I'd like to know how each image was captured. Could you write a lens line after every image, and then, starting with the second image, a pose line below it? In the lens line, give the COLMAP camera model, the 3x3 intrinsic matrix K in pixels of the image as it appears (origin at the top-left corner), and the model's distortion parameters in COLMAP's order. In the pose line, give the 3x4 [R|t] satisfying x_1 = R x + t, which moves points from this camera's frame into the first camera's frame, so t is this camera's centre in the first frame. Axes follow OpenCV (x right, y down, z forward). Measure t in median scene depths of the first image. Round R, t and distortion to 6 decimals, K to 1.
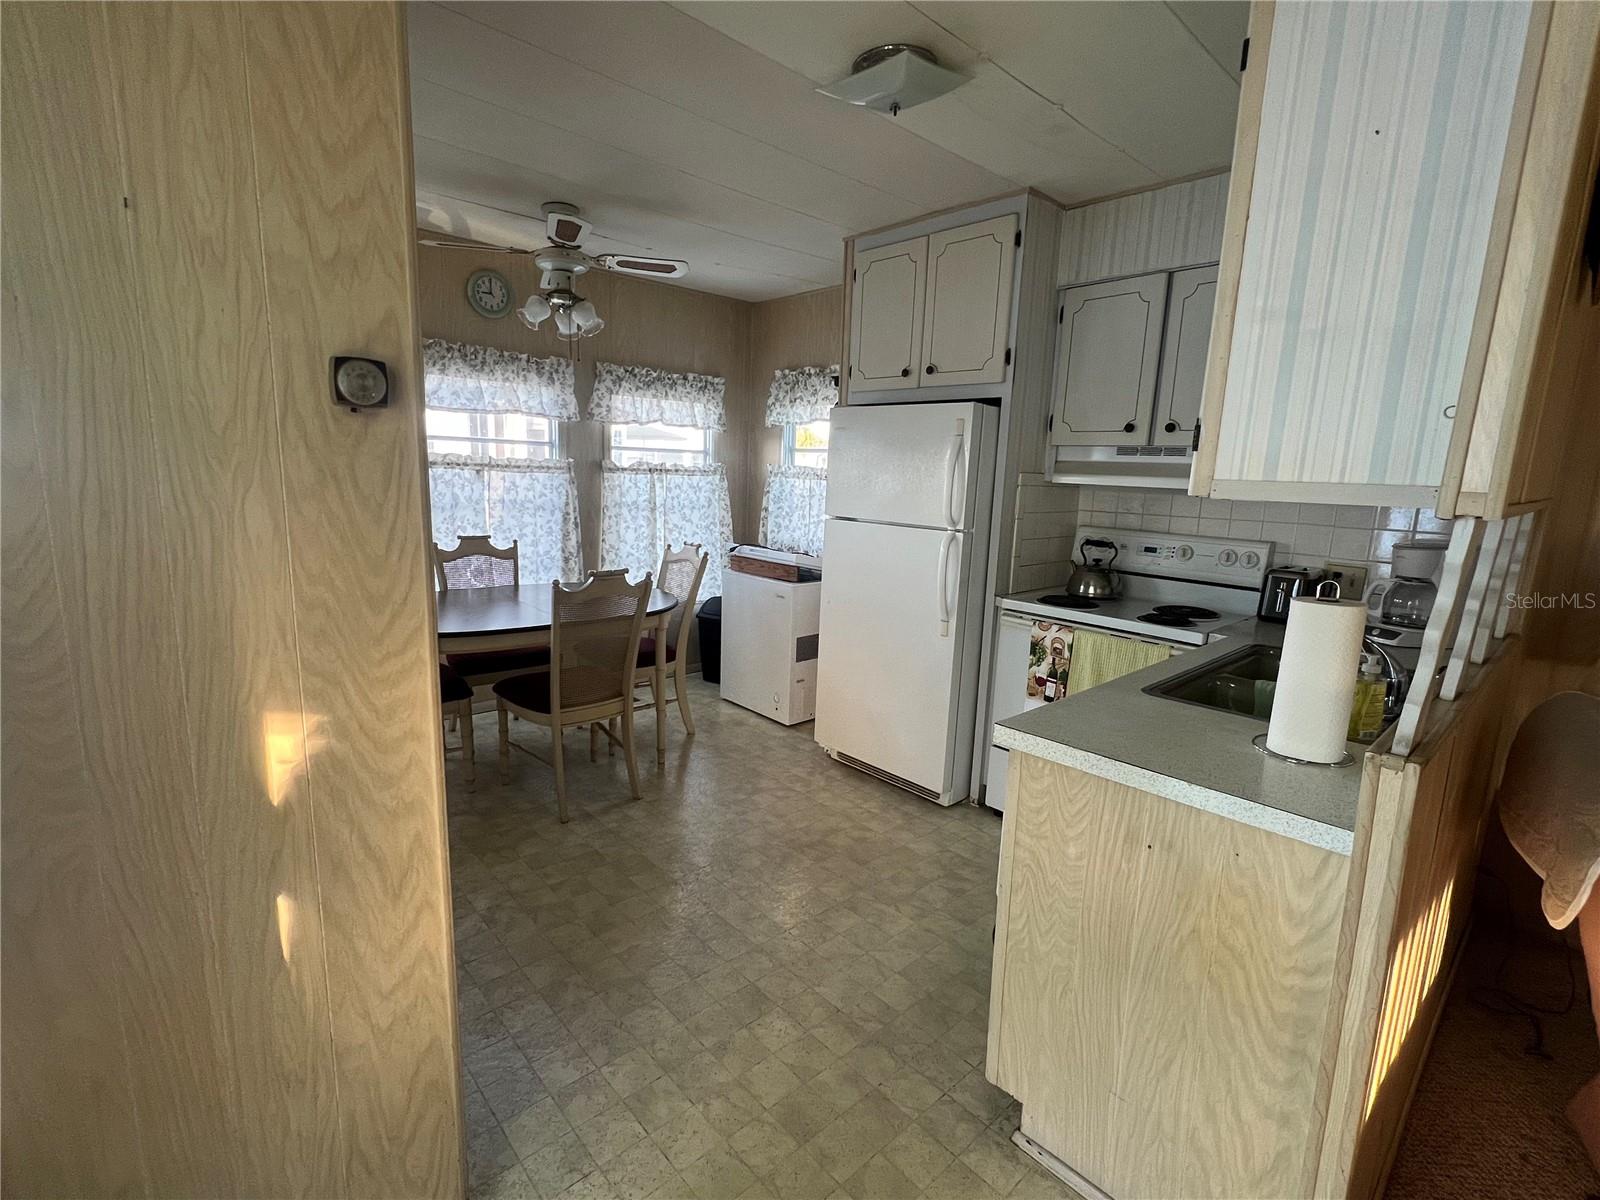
lens RADIAL K [[721.7, 0, 800.0], [0, 721.7, 600.0], [0, 0, 1]] dist [-0.000701, -0.000038]
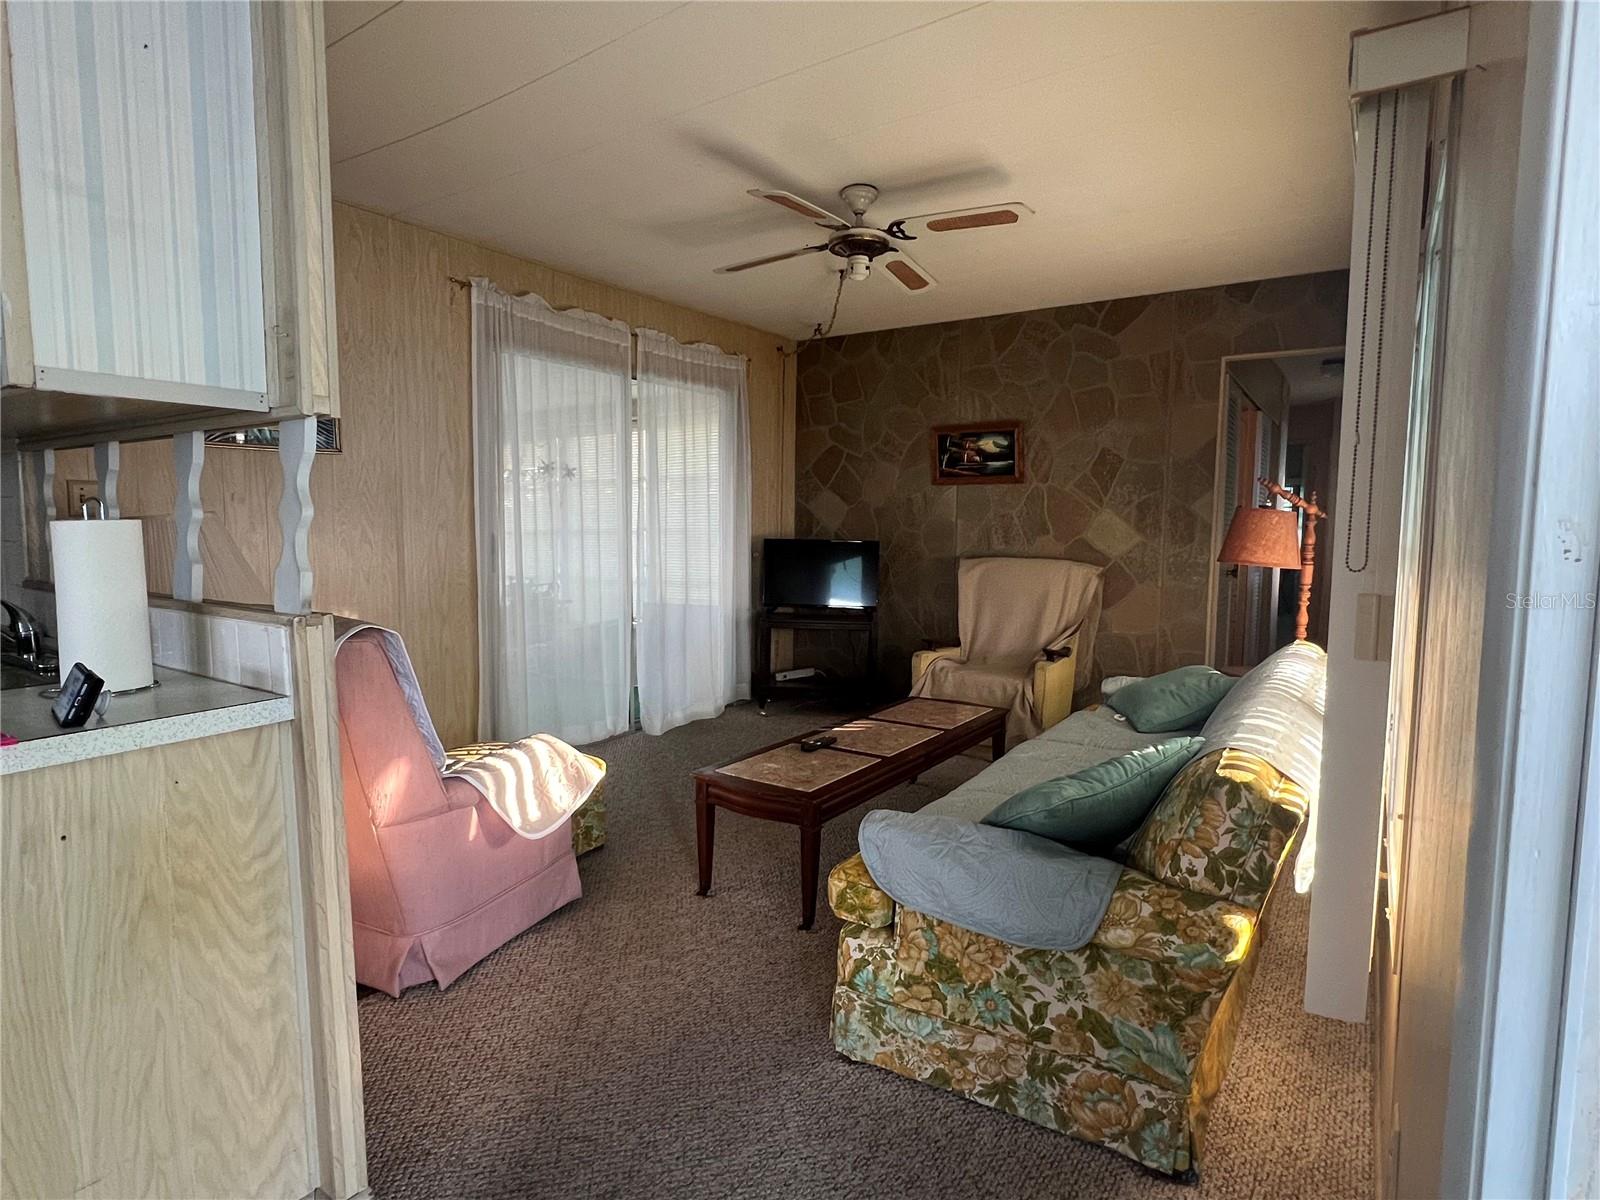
lens RADIAL K [[874.3, 0, 800.0], [0, 874.3, 600.0], [0, 0, 1]] dist [-0.003692, -0.001213]
pose [[-0.241836, -0.114004, 0.963596, -0.243085], [0.147152, 0.977279, 0.152554, 0.027971], [-0.959094, 0.178688, -0.219566, 0.168710]]
